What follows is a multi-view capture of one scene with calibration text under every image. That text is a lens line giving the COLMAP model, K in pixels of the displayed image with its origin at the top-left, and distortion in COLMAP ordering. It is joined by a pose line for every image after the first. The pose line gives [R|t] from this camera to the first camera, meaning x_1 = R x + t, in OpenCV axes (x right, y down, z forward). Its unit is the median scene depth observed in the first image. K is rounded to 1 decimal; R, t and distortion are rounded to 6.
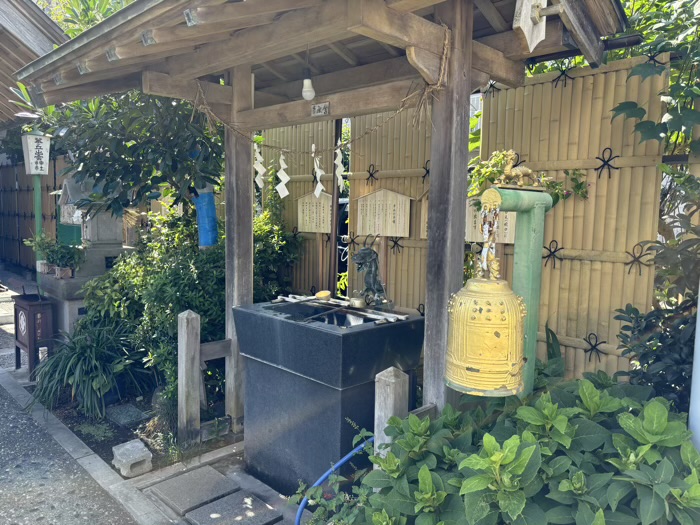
lens RADIAL K [[527.0, 0, 350.0], [0, 527.0, 262.5], [0, 0, 1]] dist [0.052969, -0.066767]
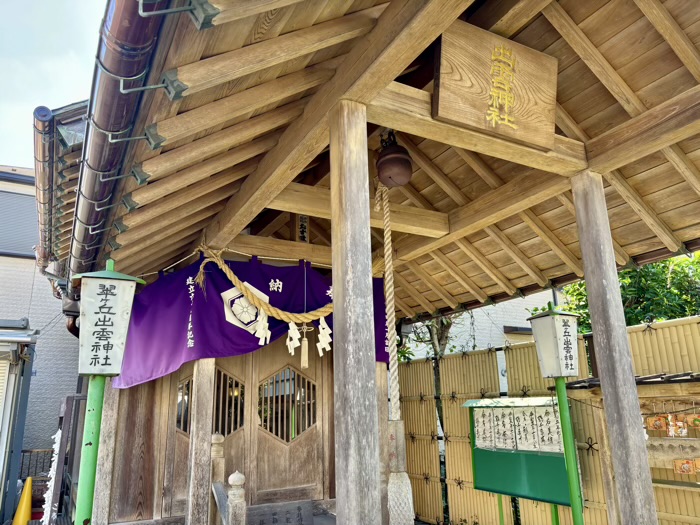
lens RADIAL K [[527.0, 0, 350.0], [0, 527.0, 262.5], [0, 0, 1]] dist [0.052969, -0.066767]
pose [[0.956406, -0.124013, -0.264402, -1.232508], [0.020456, 0.931584, -0.362950, -0.129370], [0.291323, 0.341719, 0.893510, 0.607177]]
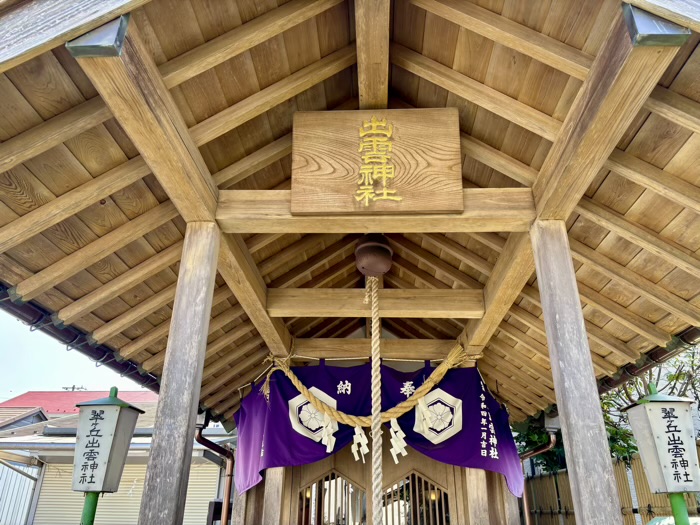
lens RADIAL K [[529.4, 0, 350.2], [0, 529.4, 256.0], [0, 0, 1]] dist [0.049092, -0.063762]
pose [[0.677903, -0.336853, -0.653435, -0.794197], [-0.061149, 0.859927, -0.506741, -0.176557], [0.732603, 0.383478, 0.562349, 0.906115]]
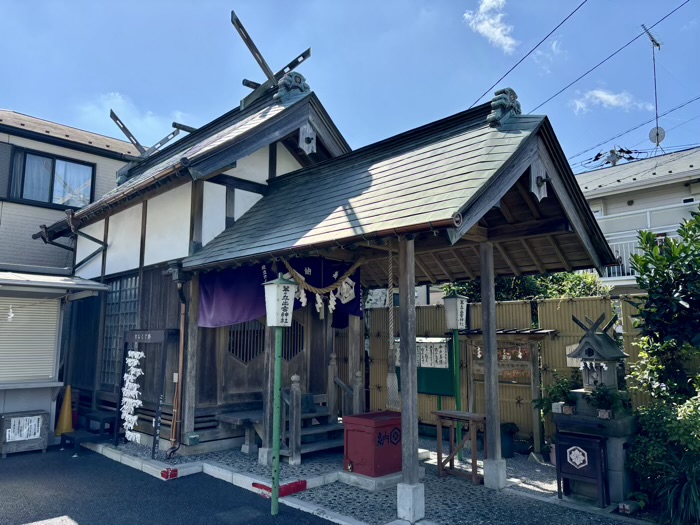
lens RADIAL K [[521.3, 0, 352.4], [0, 521.3, 260.7], [0, 0, 1]] dist [0.078280, -0.110579]
pose [[0.999485, -0.027199, -0.017053, -1.538305], [0.022297, 0.970316, -0.240809, -0.062463], [0.023097, 0.240305, 0.970423, -0.415536]]
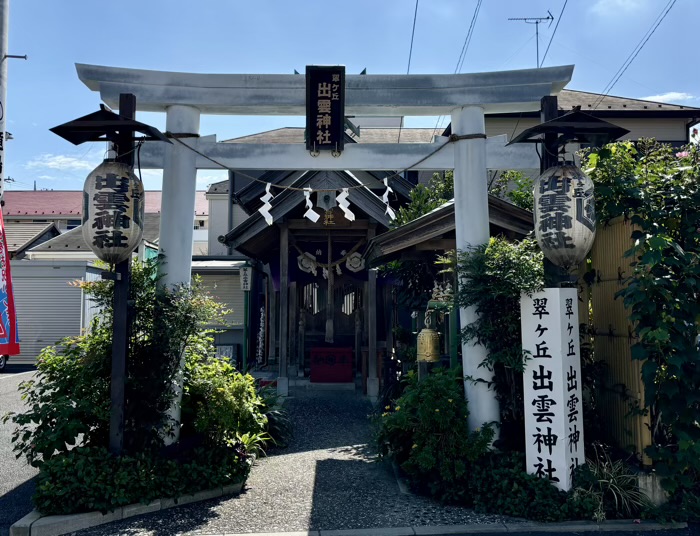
lens RADIAL K [[732.2, 0, 349.8], [0, 732.2, 233.1], [0, 0, 1]] dist [-0.002498, -0.005285]
pose [[0.712201, -0.096492, -0.695312, 1.544584], [-0.047048, 0.981719, -0.184429, 0.152887], [0.700397, 0.164063, 0.694641, -1.288701]]
